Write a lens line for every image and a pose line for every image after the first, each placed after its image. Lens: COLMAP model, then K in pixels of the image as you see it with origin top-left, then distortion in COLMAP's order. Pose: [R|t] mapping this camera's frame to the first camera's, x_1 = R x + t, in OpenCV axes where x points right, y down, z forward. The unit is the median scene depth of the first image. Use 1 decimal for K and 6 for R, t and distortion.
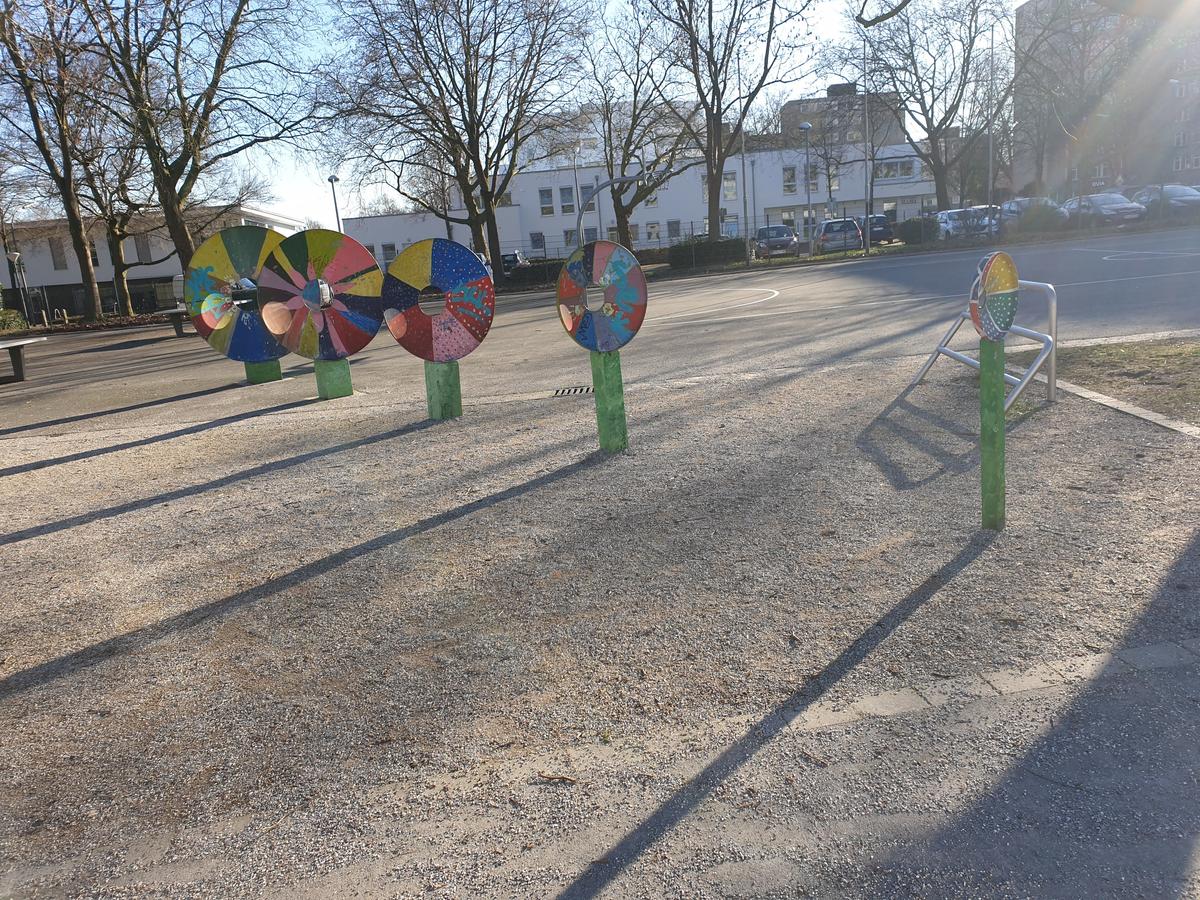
lens RADIAL K [[927.6, 0, 600.7], [0, 927.6, 444.7], [0, 0, 1]] dist [0.026230, -0.009003]
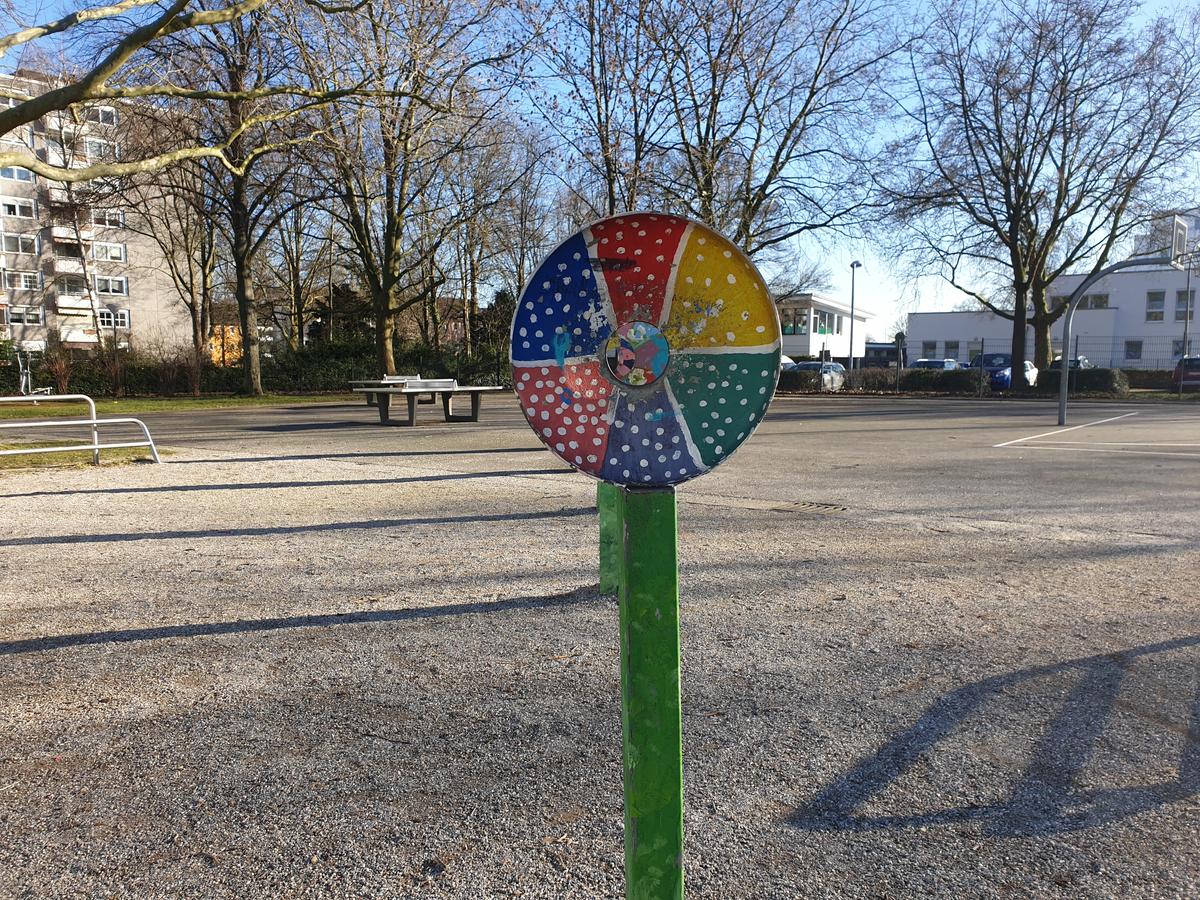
lens RADIAL K [[927.6, 0, 599.7], [0, 927.6, 459.4], [0, 0, 1]] dist [0.026230, -0.009003]
pose [[0.812591, 0.149993, -0.563204, 0.391990], [-0.196852, 0.980164, -0.022980, -0.074347], [0.548585, 0.129542, 0.825998, 0.483299]]
